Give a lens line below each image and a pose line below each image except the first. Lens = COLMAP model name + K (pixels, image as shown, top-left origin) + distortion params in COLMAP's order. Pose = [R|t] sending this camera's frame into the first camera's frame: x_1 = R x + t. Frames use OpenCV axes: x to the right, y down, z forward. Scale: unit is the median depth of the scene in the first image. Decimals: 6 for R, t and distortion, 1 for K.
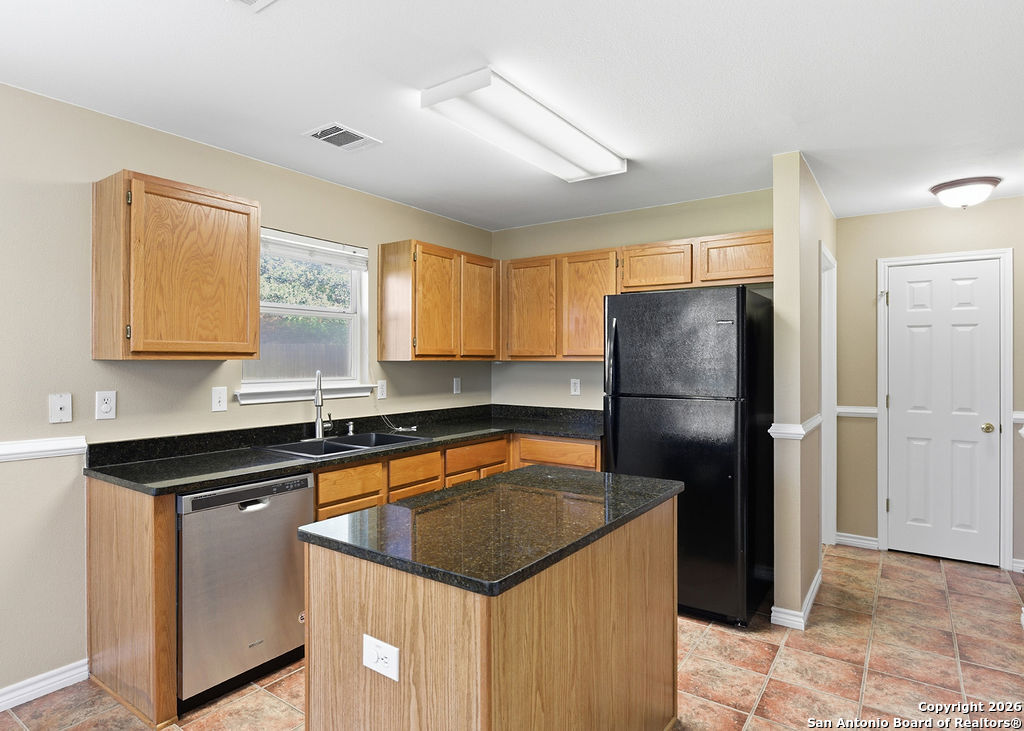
lens RADIAL K [[585.3, 0, 504.7], [0, 585.3, 354.8], [0, 0, 1]] dist [-0.016930, -0.000457]
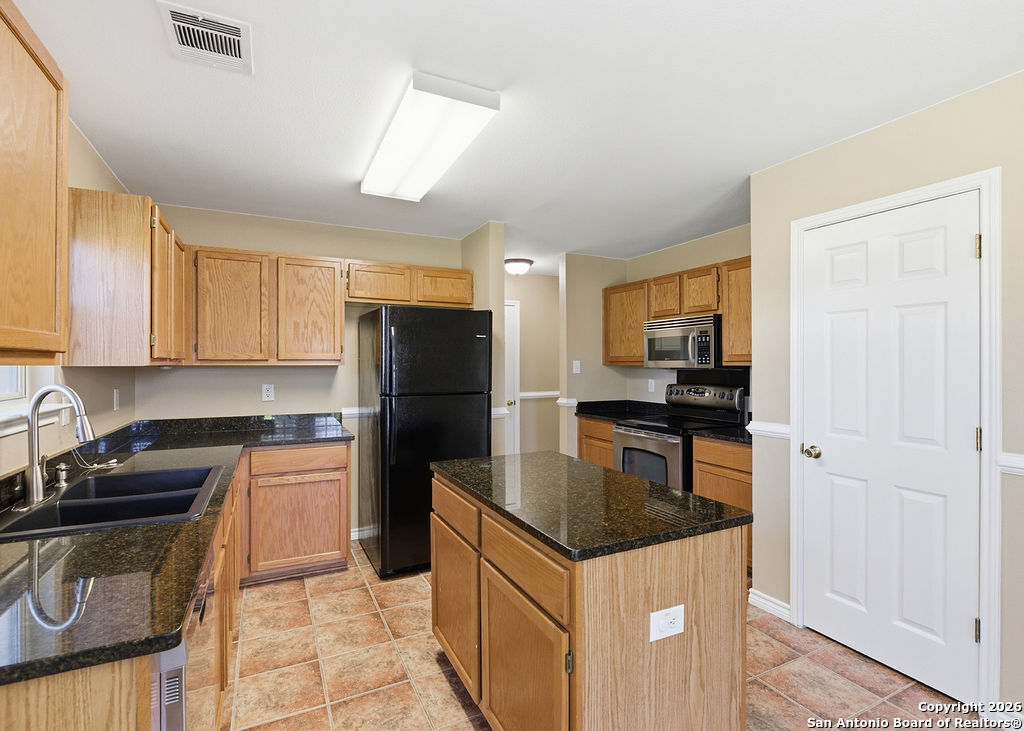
lens RADIAL K [[484.4, 0, 512.0], [0, 484.4, 365.5], [0, 0, 1]] dist [-0.006902, -0.000207]
pose [[0.476541, -0.007021, 0.879124, -0.468332], [-0.003373, 0.999946, 0.009815, 0.001464], [-0.879146, -0.007642, 0.476492, 0.321557]]
